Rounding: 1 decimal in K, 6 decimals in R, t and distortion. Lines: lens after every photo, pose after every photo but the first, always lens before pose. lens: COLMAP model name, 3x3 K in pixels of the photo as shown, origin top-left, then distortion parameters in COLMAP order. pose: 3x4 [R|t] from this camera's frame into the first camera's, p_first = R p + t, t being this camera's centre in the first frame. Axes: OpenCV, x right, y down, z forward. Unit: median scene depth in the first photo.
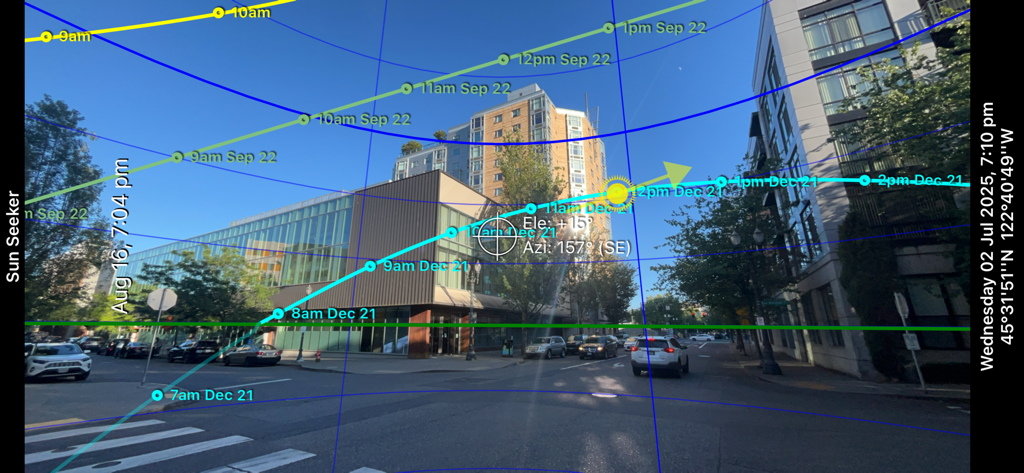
lens RADIAL K [[372.6, 0, 505.4], [0, 372.6, 227.0], [0, 0, 1]] dist [-0.005126, 0.000708]
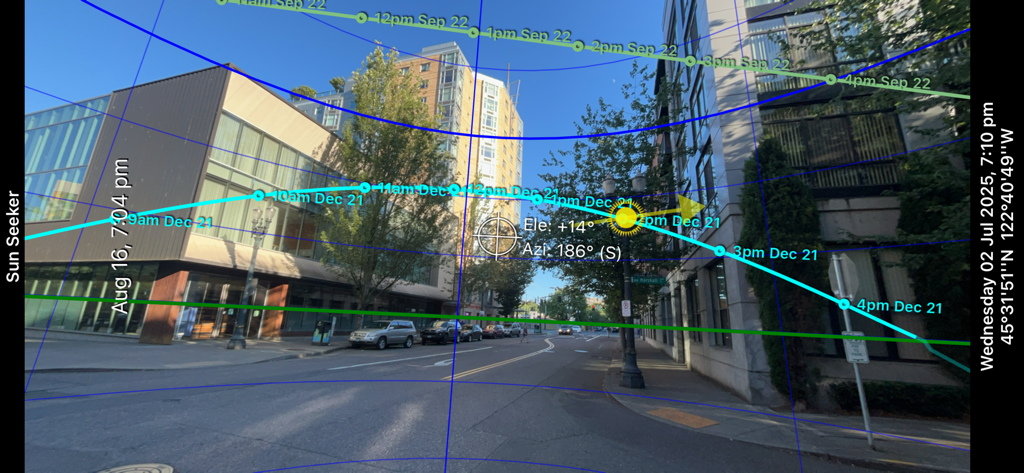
lens RADIAL K [[372.6, 0, 507.7], [0, 372.6, 227.9], [0, 0, 1]] dist [-0.005126, 0.000708]
pose [[0.975707, 0.091147, 0.199220, 0.216204], [-0.097952, 0.994888, 0.024552, 0.076275], [-0.195964, -0.043469, 0.979647, 0.254297]]
